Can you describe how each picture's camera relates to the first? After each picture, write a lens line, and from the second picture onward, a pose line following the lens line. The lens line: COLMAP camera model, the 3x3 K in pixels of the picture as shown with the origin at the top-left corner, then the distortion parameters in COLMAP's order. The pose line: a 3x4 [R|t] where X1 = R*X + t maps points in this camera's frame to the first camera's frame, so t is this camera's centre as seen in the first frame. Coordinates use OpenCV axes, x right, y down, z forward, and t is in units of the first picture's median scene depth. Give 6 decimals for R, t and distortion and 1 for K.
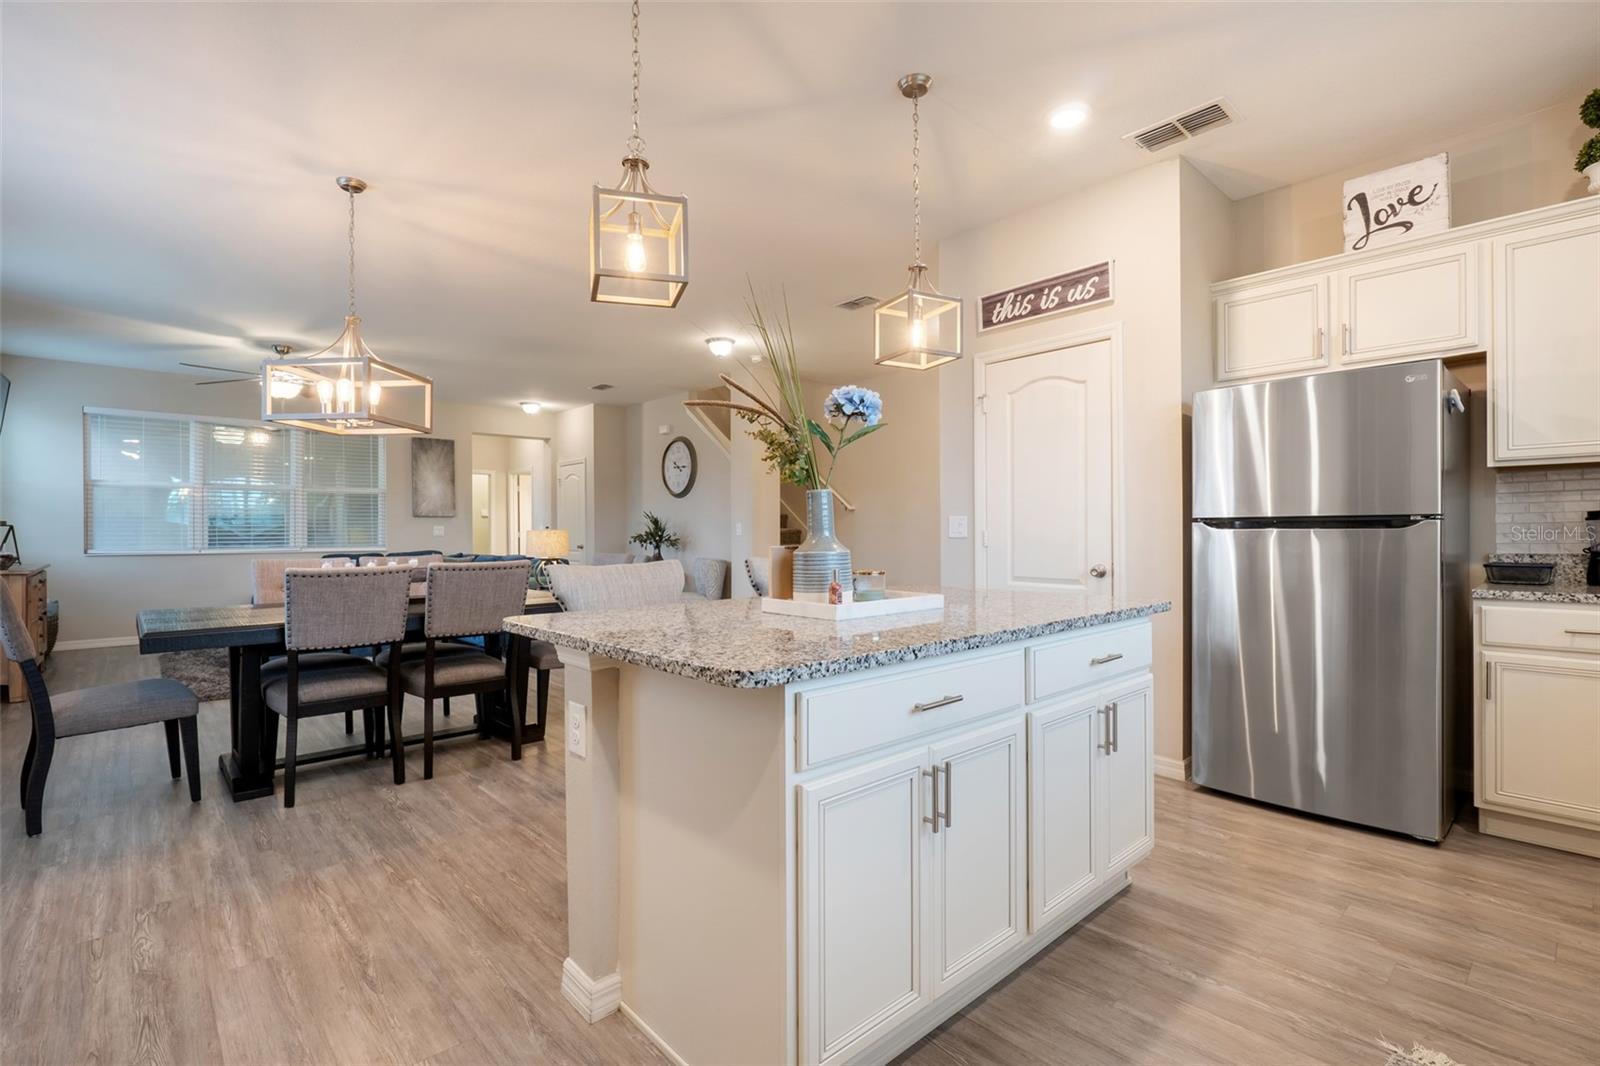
lens RADIAL K [[726.4, 0, 786.6], [0, 726.4, 535.1], [0, 0, 1]] dist [-0.001878, -0.001872]
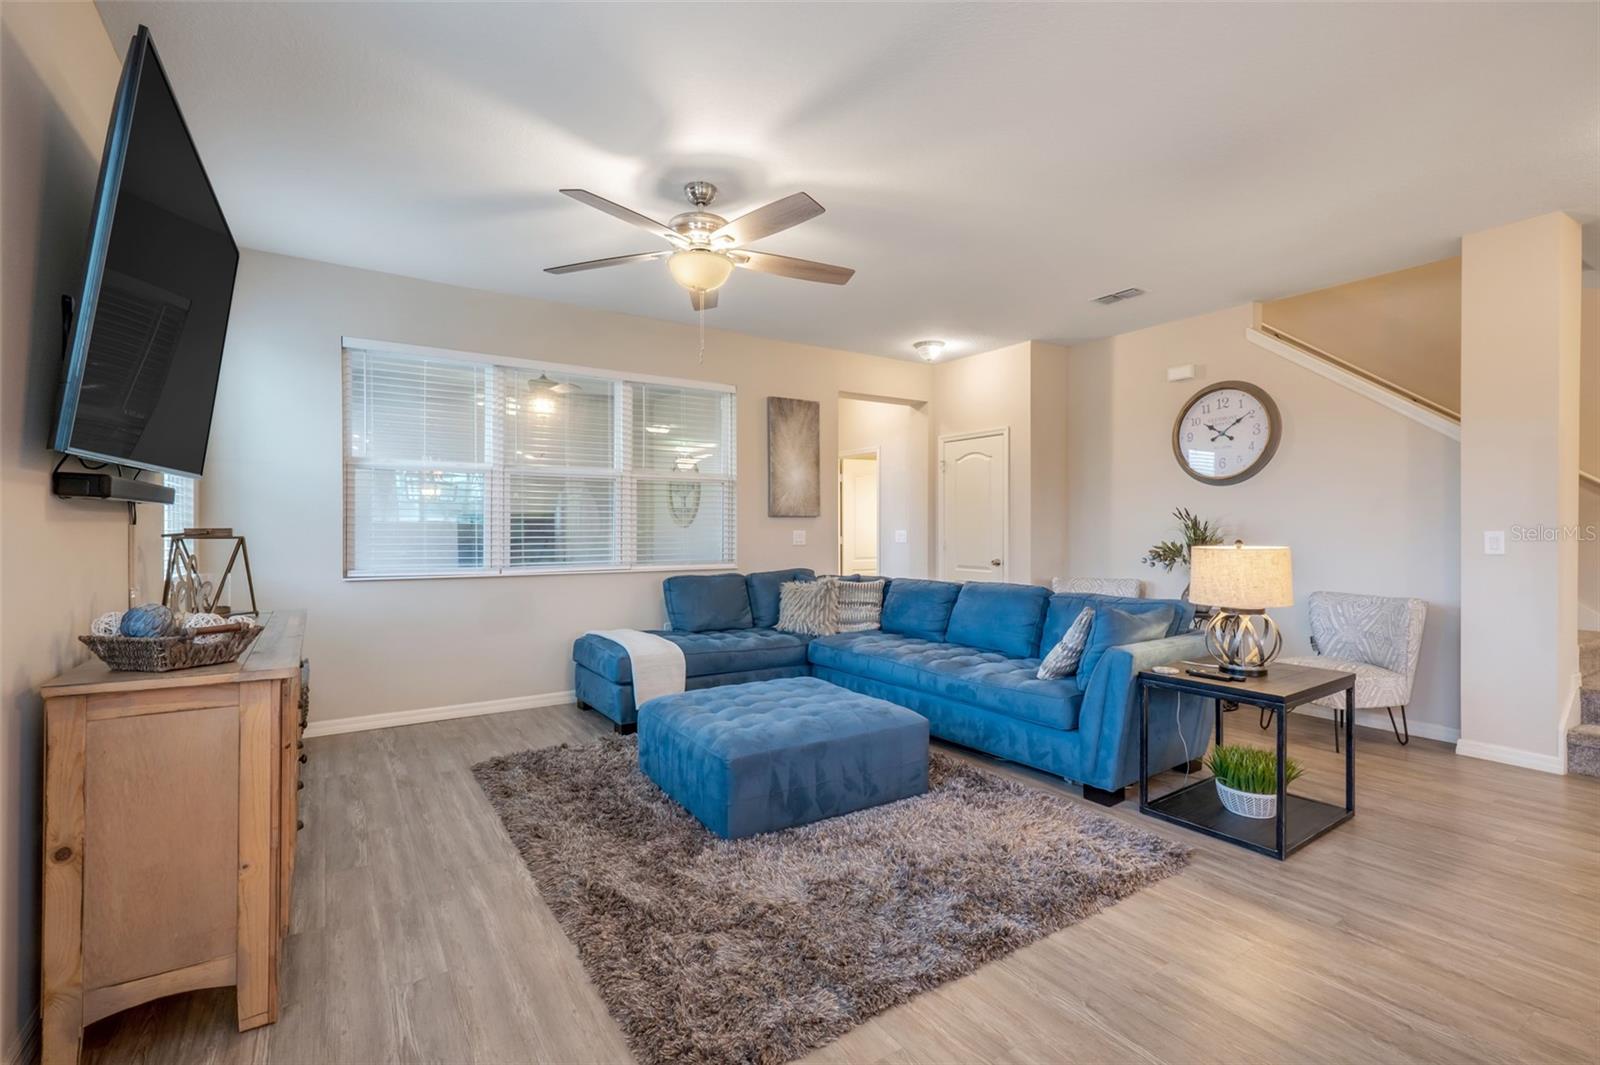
lens RADIAL K [[726.4, 0, 807.2], [0, 726.4, 530.7], [0, 0, 1]] dist [-0.001878, -0.001872]
pose [[0.988611, 0.002679, -0.150469, -0.453891], [-0.003242, 0.999989, -0.003499, -0.012253], [0.150458, 0.003947, 0.988609, 0.419238]]
